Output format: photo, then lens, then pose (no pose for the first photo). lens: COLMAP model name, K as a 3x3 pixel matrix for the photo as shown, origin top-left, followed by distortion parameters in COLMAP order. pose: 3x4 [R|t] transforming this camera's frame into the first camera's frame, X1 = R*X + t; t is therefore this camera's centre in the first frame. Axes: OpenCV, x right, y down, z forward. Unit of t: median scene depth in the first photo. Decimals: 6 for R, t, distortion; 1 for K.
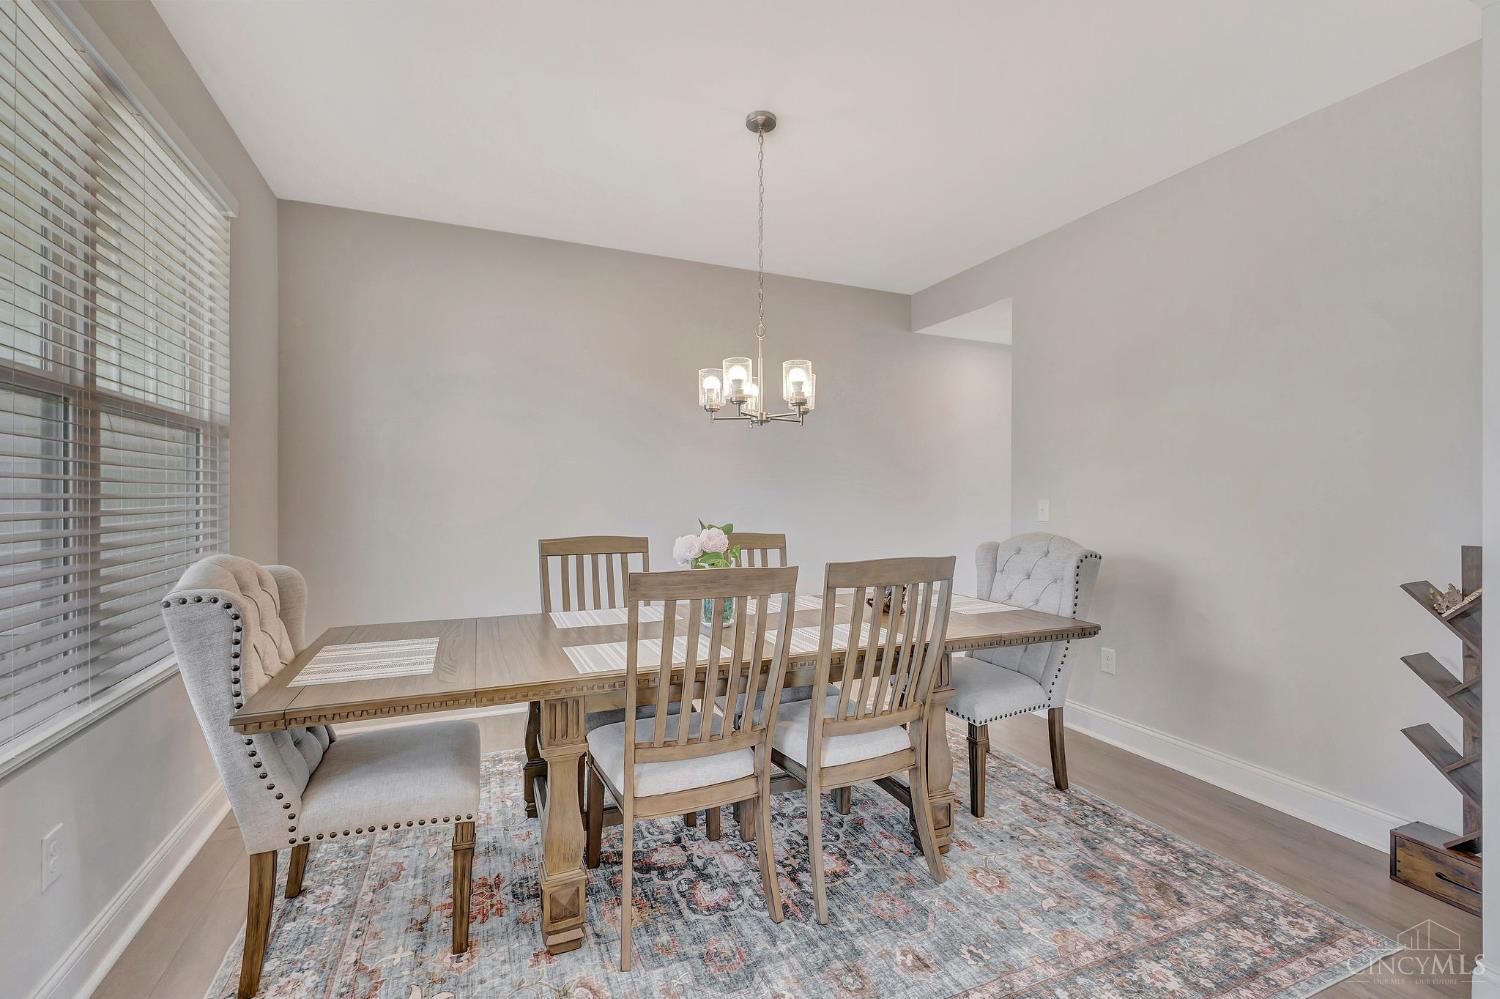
lens RADIAL K [[659.8, 0, 757.5], [0, 659.8, 494.5], [0, 0, 1]] dist [0.009528, -0.001507]
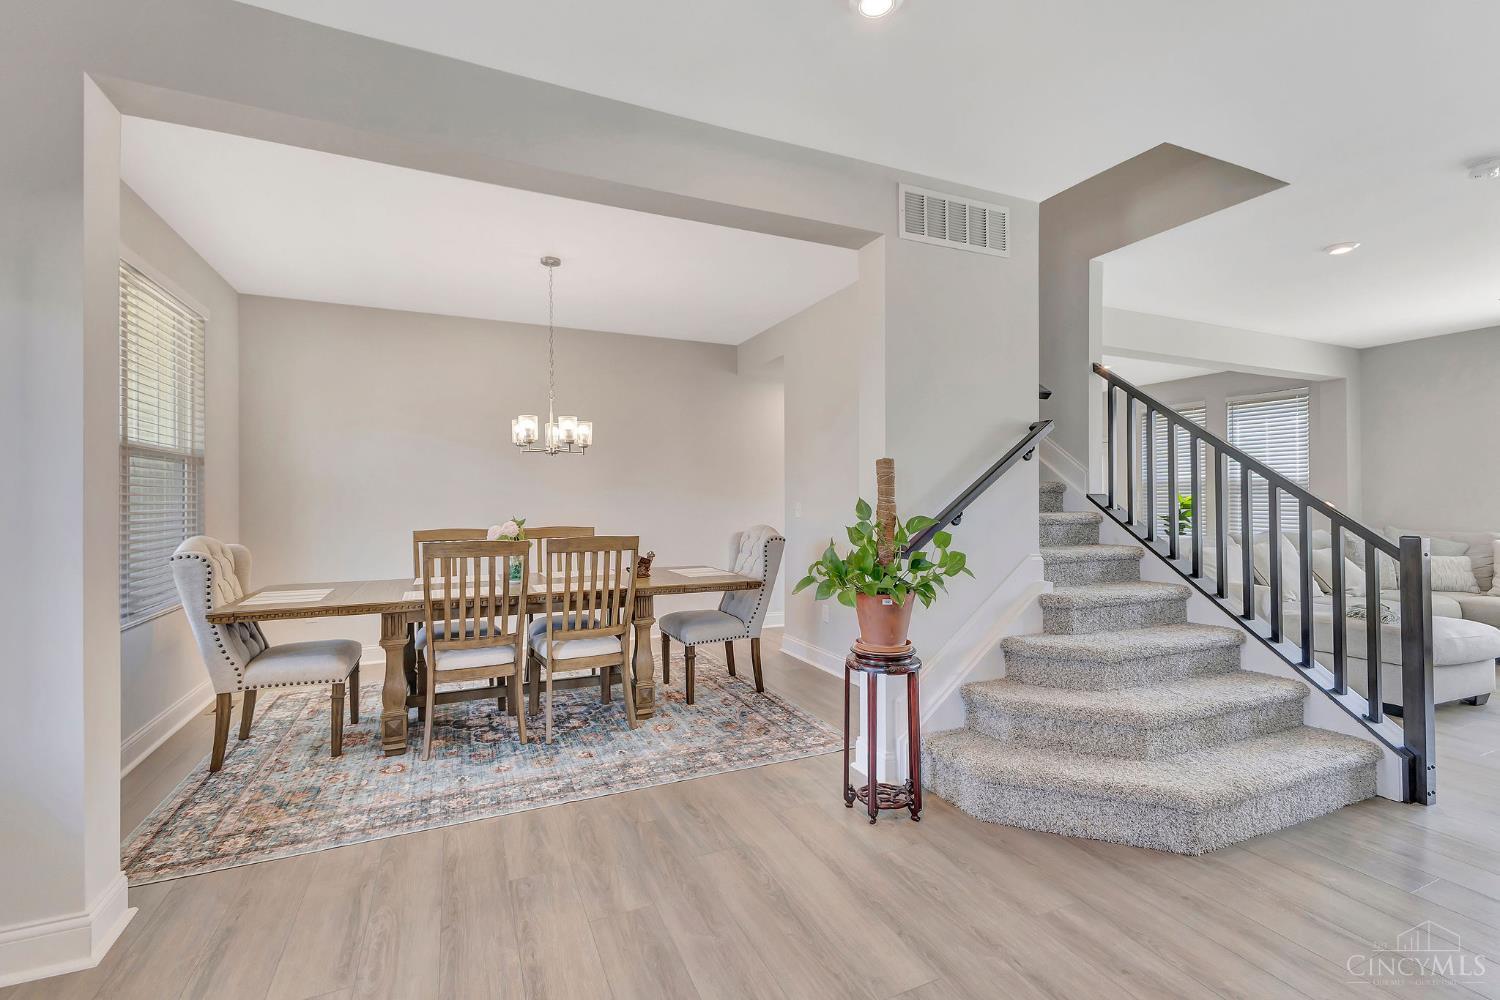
lens RADIAL K [[659.8, 0, 747.3], [0, 659.8, 495.9], [0, 0, 1]] dist [0.009528, -0.001507]
pose [[0.999863, -0.007884, 0.014541, 0.590487], [0.007969, 0.999951, -0.005818, 0.003626], [-0.014494, 0.005933, 0.999877, -0.745817]]
